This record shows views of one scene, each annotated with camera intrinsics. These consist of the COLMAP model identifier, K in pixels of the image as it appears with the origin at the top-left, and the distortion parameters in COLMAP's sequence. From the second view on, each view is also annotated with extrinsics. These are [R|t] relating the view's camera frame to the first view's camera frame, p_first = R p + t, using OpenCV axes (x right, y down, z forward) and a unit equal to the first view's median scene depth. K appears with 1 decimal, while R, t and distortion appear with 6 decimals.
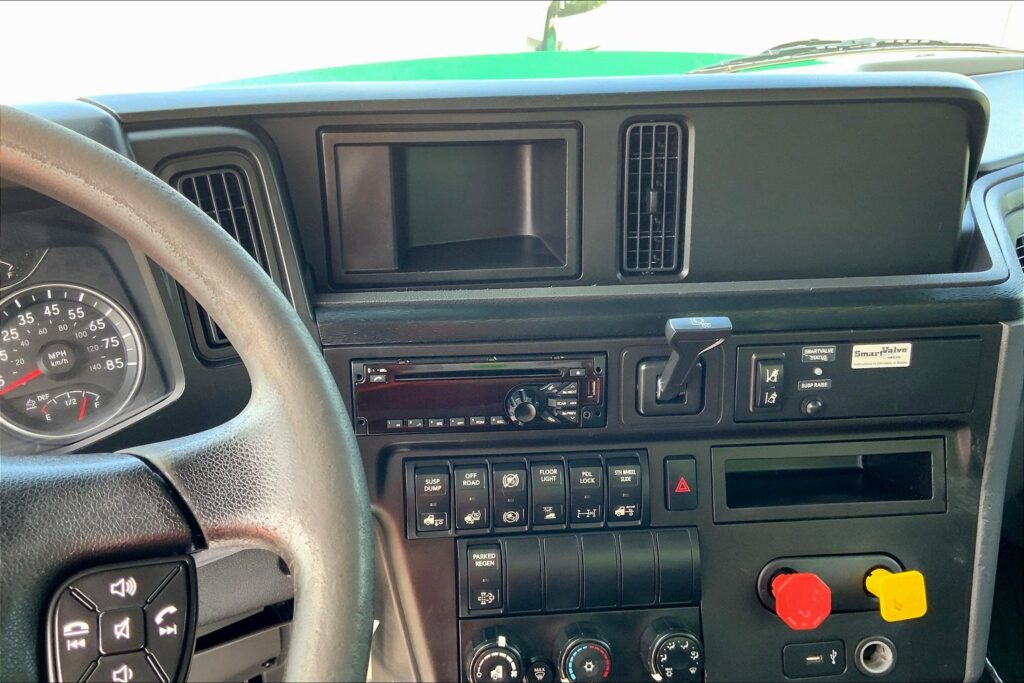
lens RADIAL K [[904.2, 0, 512.0], [0, 904.2, 341.5], [0, 0, 1]] dist [0.147125, -0.330575]
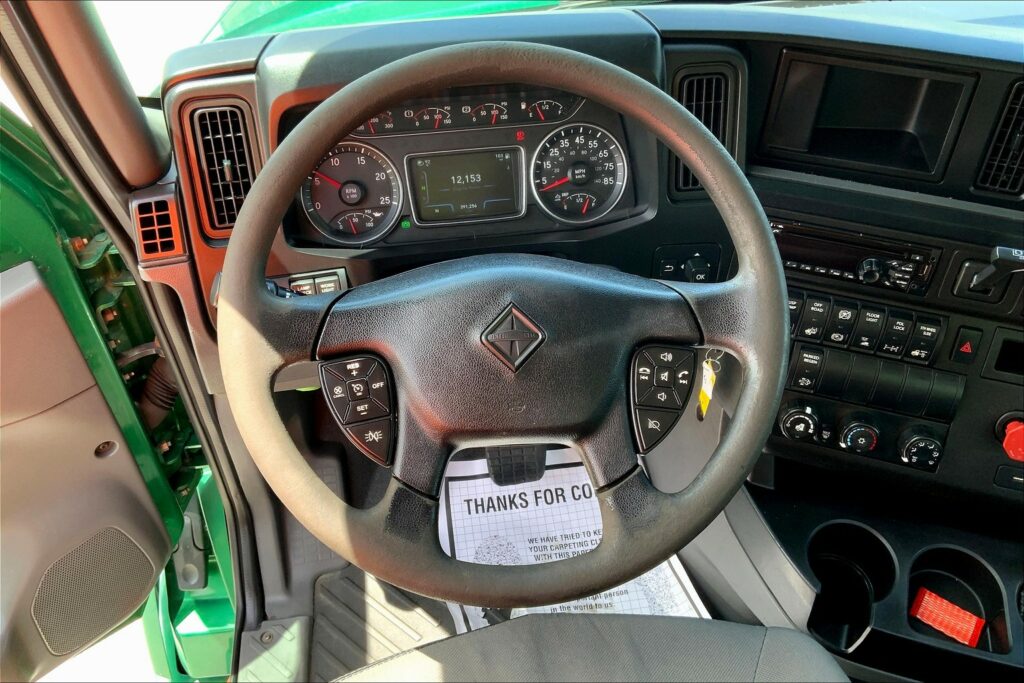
lens RADIAL K [[904.2, 0, 512.0], [0, 904.2, 341.5], [0, 0, 1]] dist [0.147125, -0.330575]
pose [[0.934895, 0.267150, -0.233672, -0.150872], [-0.177317, 0.921878, 0.344528, -0.229154], [0.307458, -0.280664, 0.909229, -0.542859]]
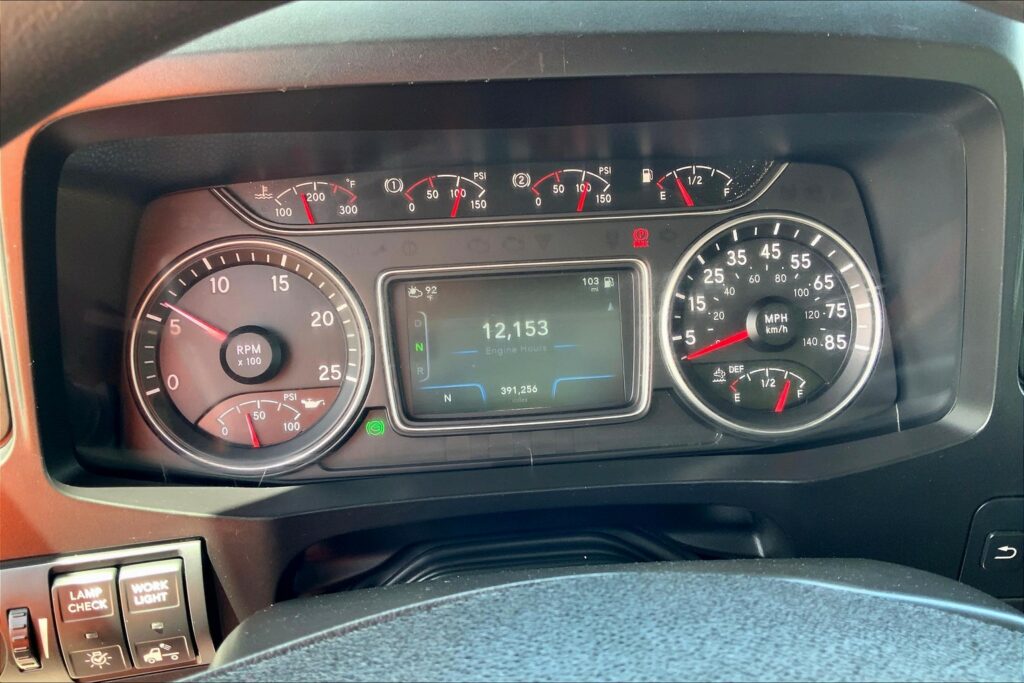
lens RADIAL K [[904.2, 0, 512.0], [0, 904.2, 341.5], [0, 0, 1]] dist [0.147125, -0.330575]
pose [[0.918970, 0.234859, -0.316758, -0.438941], [-0.193176, 0.968425, 0.157598, -0.038399], [0.343770, -0.083638, 0.935322, 0.263557]]
